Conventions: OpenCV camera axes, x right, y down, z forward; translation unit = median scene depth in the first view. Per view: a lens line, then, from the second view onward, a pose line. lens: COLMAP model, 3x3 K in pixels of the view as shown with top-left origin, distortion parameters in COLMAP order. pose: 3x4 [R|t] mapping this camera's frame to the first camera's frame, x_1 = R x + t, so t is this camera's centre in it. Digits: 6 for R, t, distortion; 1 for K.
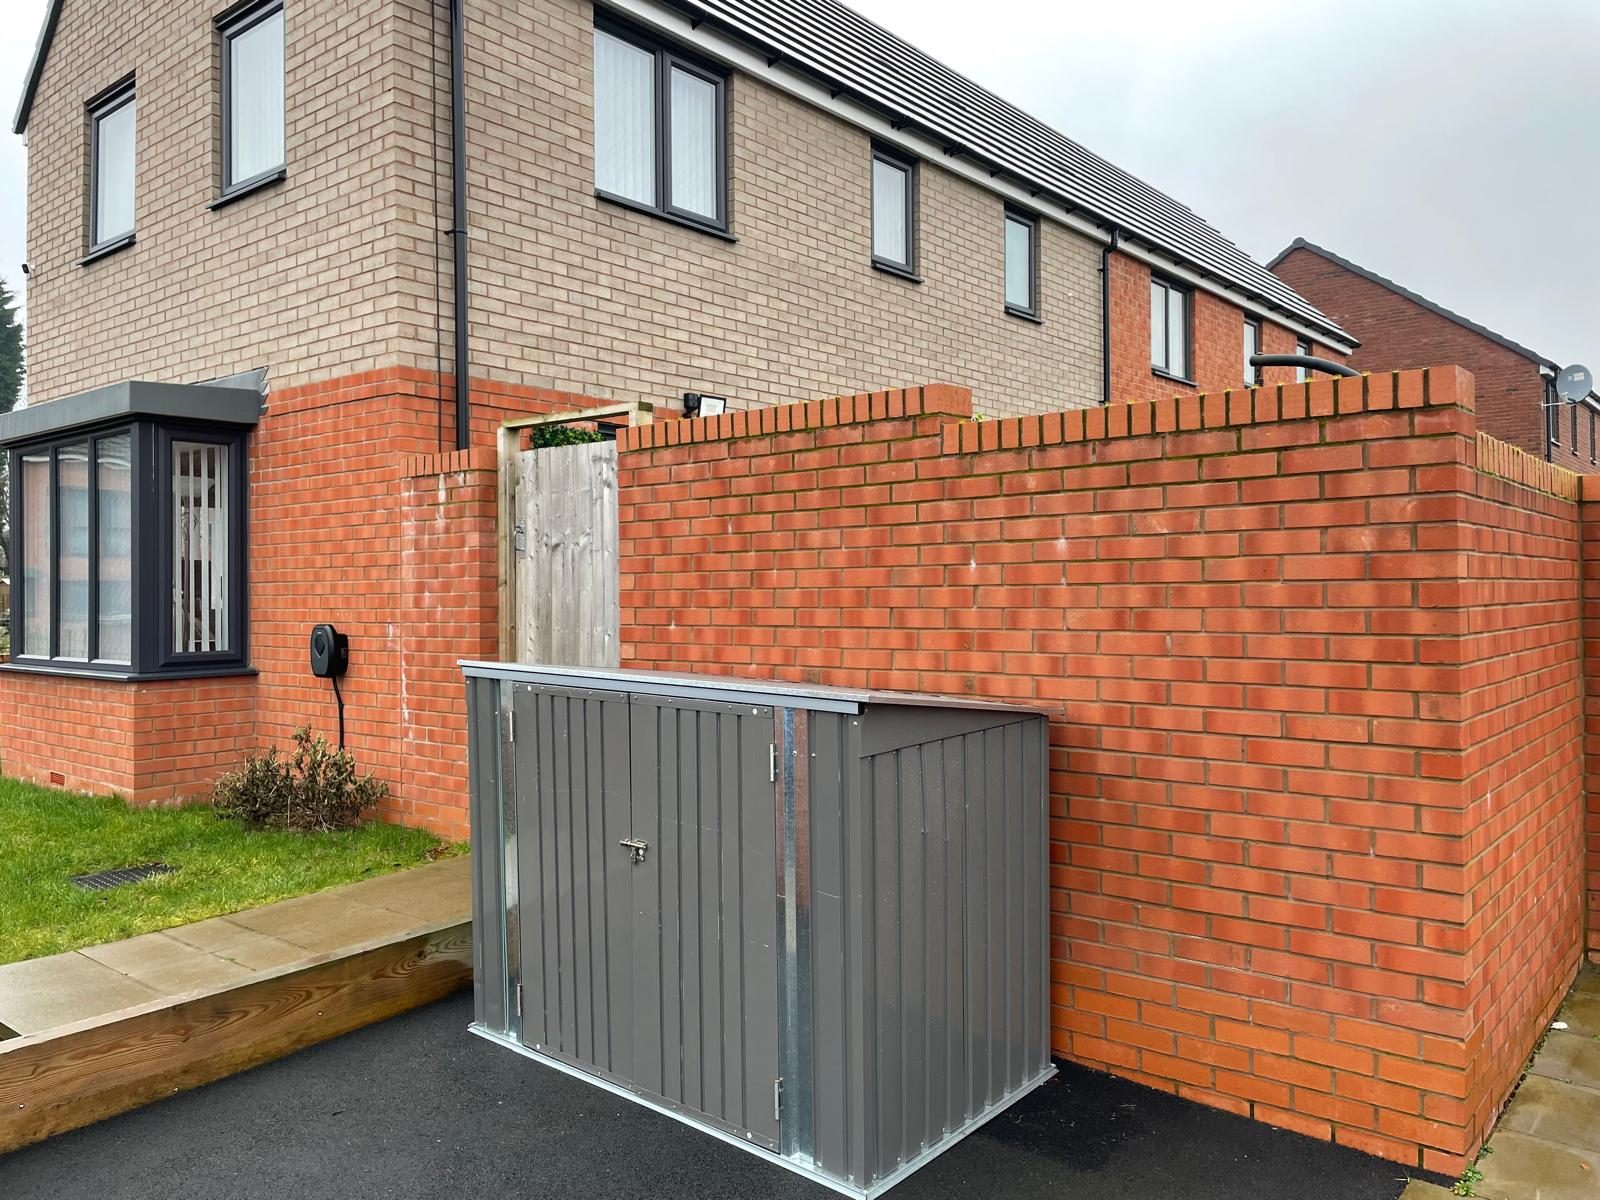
lens RADIAL K [[1202.8, 0, 797.8], [0, 1202.8, 594.4], [0, 0, 1]] dist [0.084359, -0.114322]
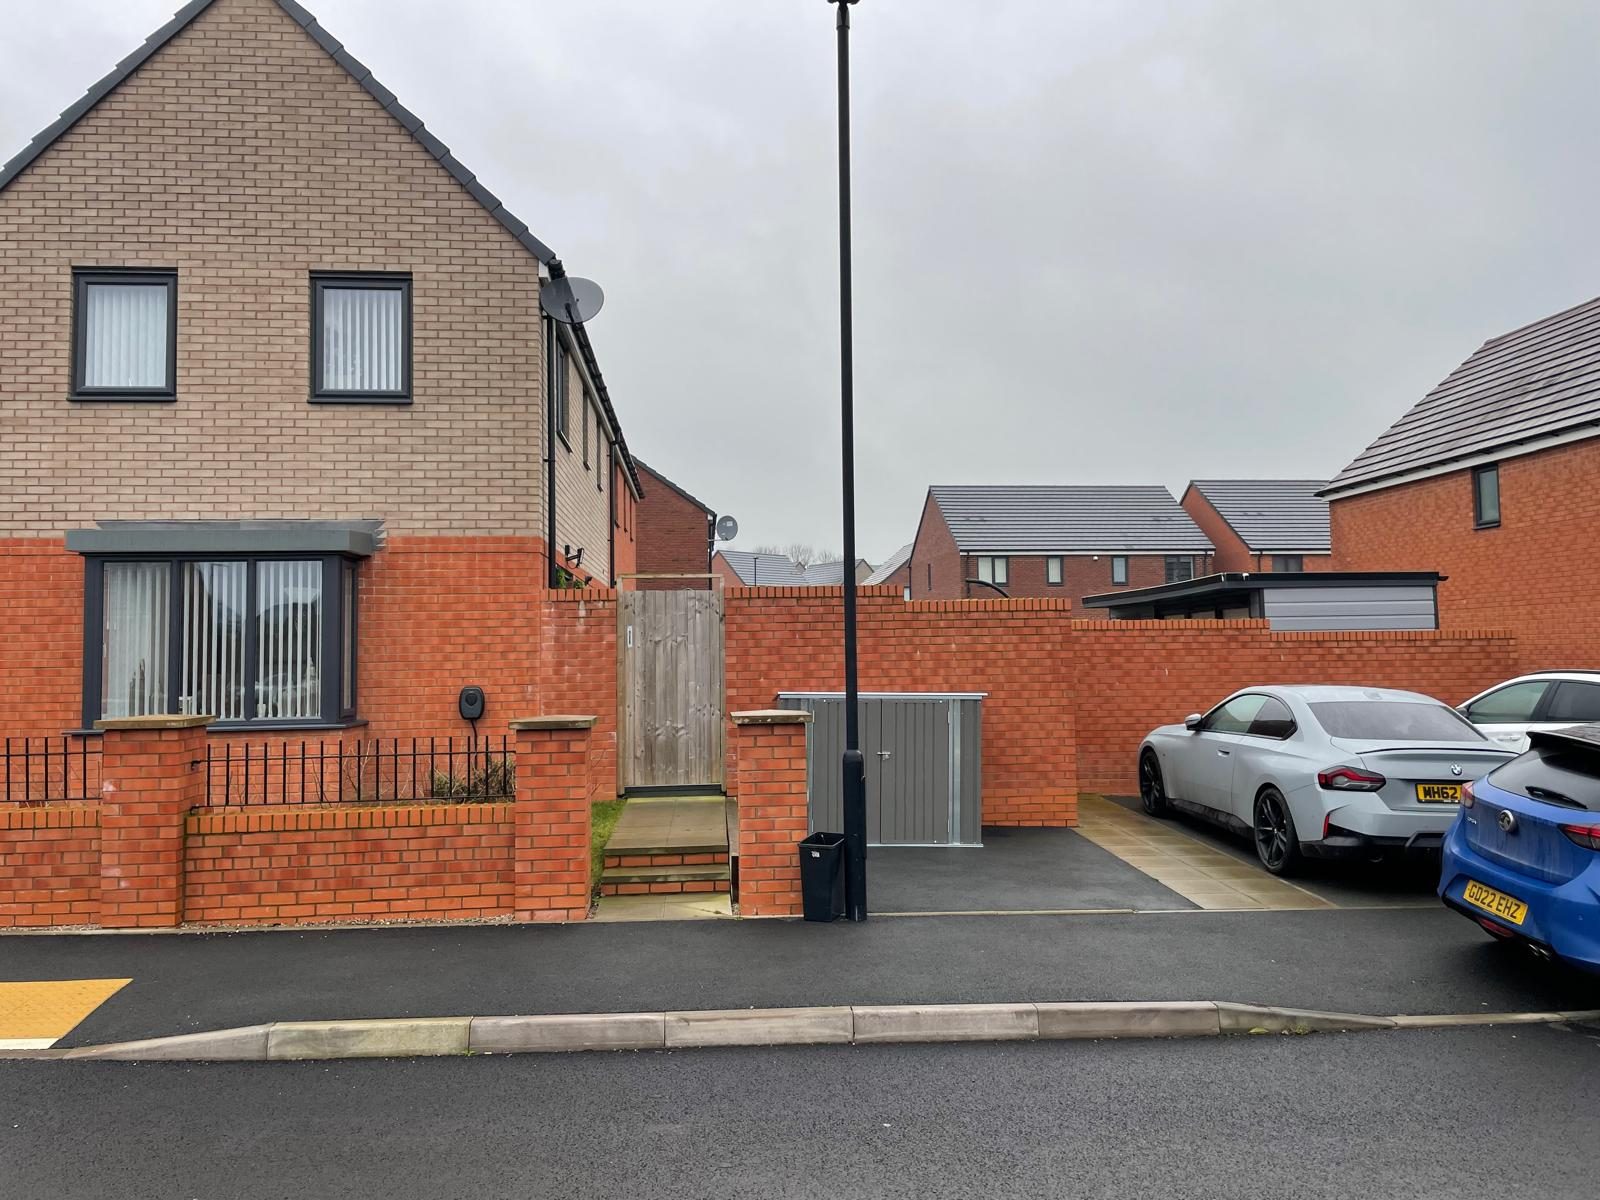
lens RADIAL K [[1202.8, 0, 800.0], [0, 1202.8, 595.6], [0, 0, 1]] dist [0.084359, -0.114322]
pose [[0.709474, 0.031722, 0.704017, -1.972713], [0.010621, 0.998392, -0.055689, -0.004872], [-0.704651, 0.046987, 0.707996, -0.752545]]
